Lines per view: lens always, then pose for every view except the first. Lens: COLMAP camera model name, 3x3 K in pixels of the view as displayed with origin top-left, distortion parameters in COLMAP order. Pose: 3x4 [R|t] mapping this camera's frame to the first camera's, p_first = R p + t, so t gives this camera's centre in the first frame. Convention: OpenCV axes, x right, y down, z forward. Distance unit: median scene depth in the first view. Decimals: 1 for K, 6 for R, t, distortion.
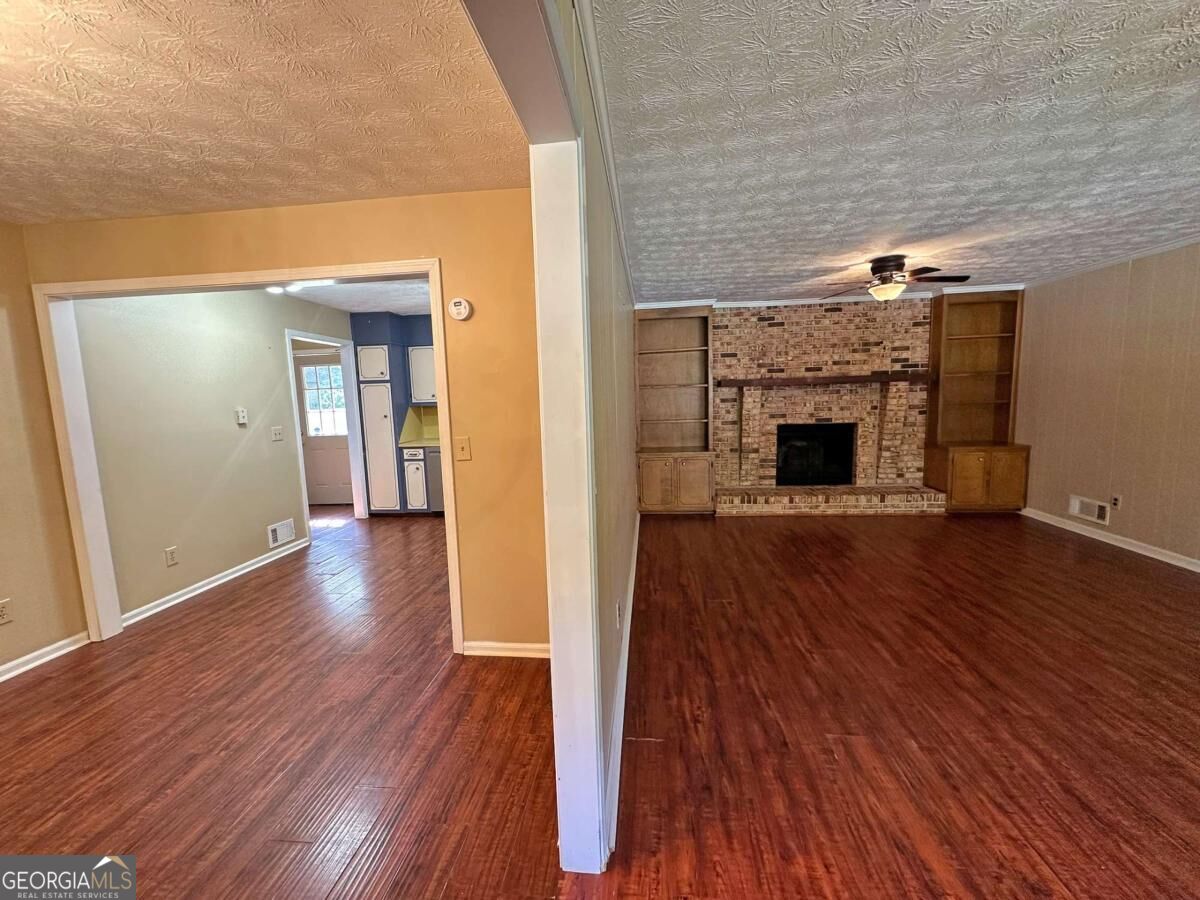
lens RADIAL K [[477.6, 0, 600.0], [0, 477.6, 450.0], [0, 0, 1]] dist [-0.001103, -0.000110]
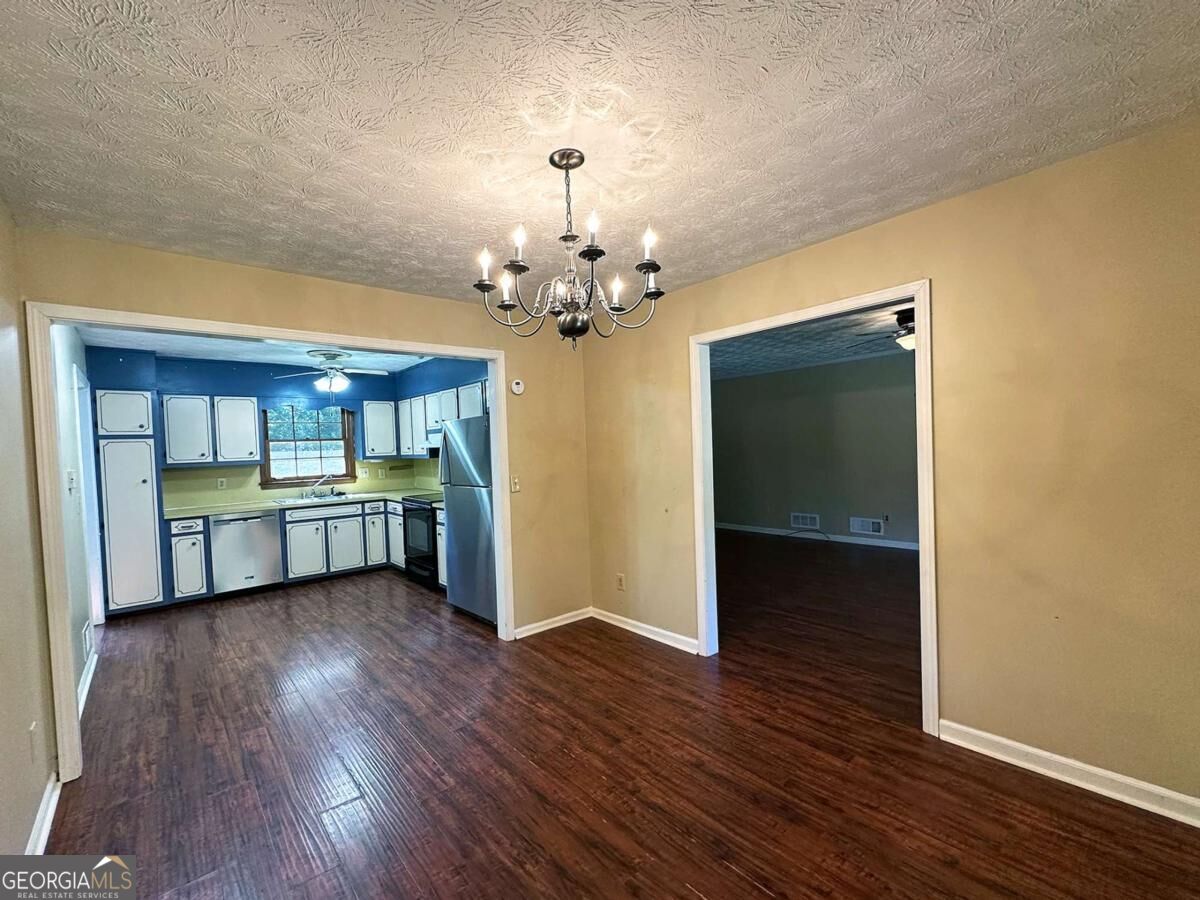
lens RADIAL K [[509.8, 0, 577.3], [0, 509.8, 459.9], [0, 0, 1]] dist [-0.000178, 0.000120]
pose [[0.698807, -0.017402, 0.715098, -0.579254], [0.098432, 0.992533, -0.072037, 0.025498], [-0.708505, 0.120729, 0.695302, -0.082781]]
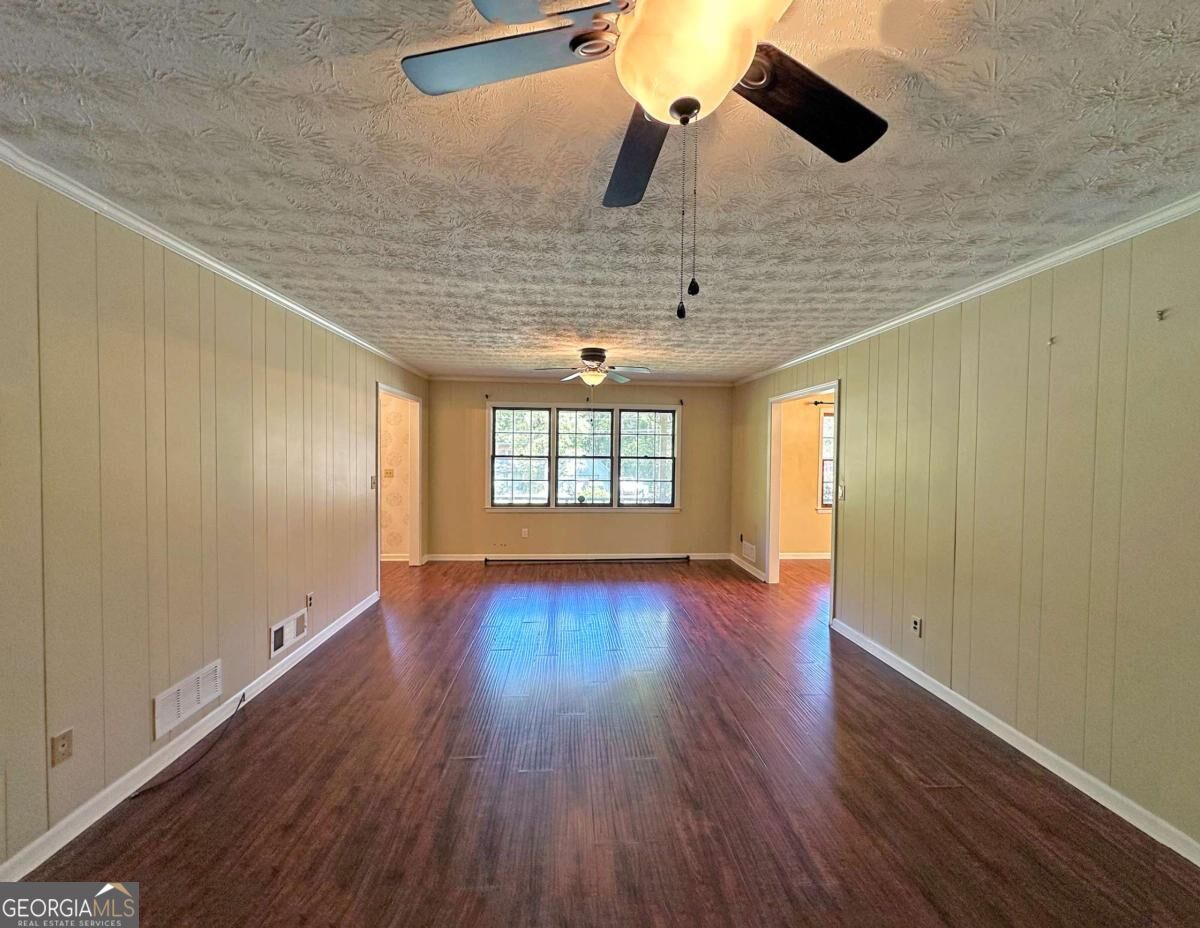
lens RADIAL K [[470.1, 0, 600.0], [0, 470.1, 464.0], [0, 0, 1]] dist [0.000283, -0.000002]
pose [[-0.984992, 0.024142, -0.170903, 0.486941], [-0.000425, 0.989827, 0.142275, -0.128113], [0.172599, 0.140212, -0.974962, 0.905778]]
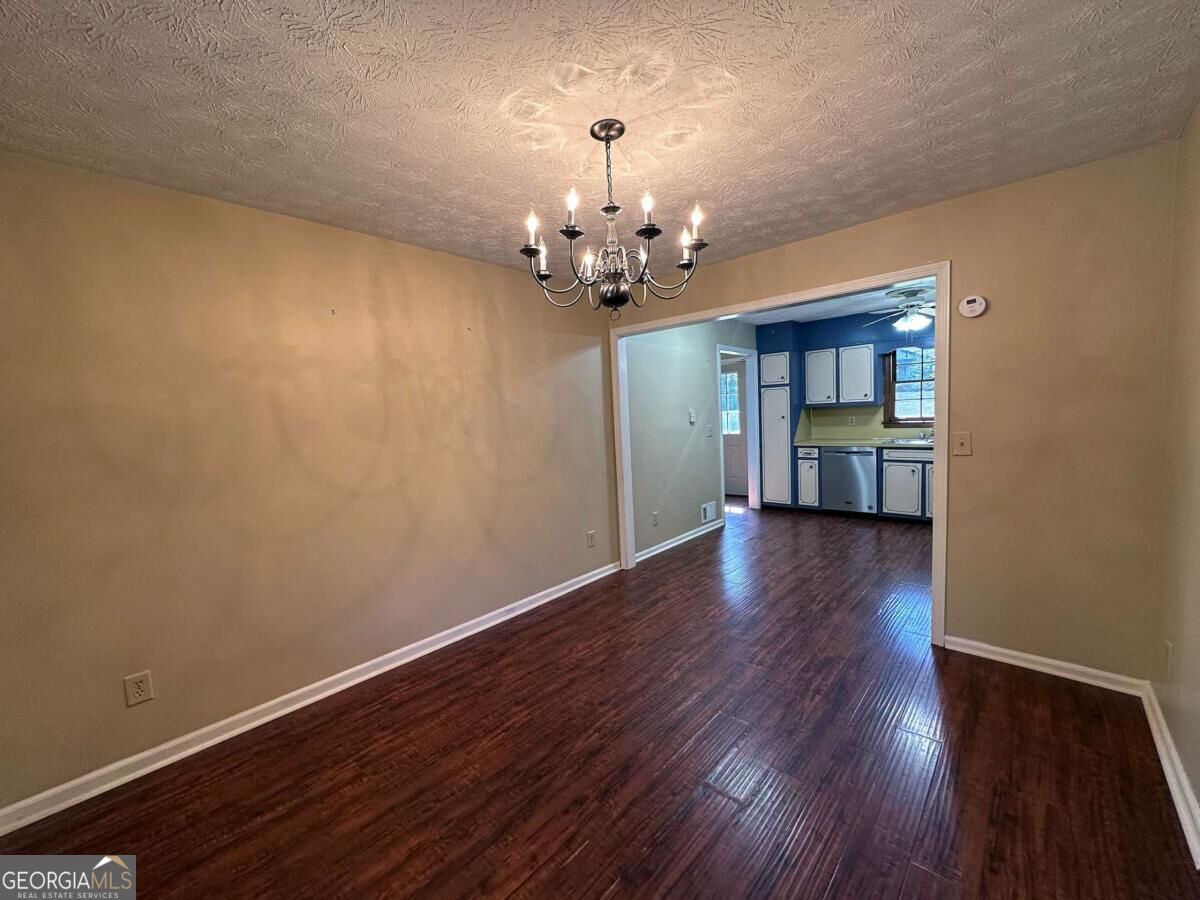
lens RADIAL K [[477.6, 0, 600.0], [0, 477.6, 450.0], [0, 0, 1]] dist [-0.001103, -0.000110]
pose [[0.802745, 0.037064, -0.595169, -0.141230], [-0.042538, 0.999083, 0.004844, 0.017575], [0.594803, 0.021428, 0.803586, -0.125600]]
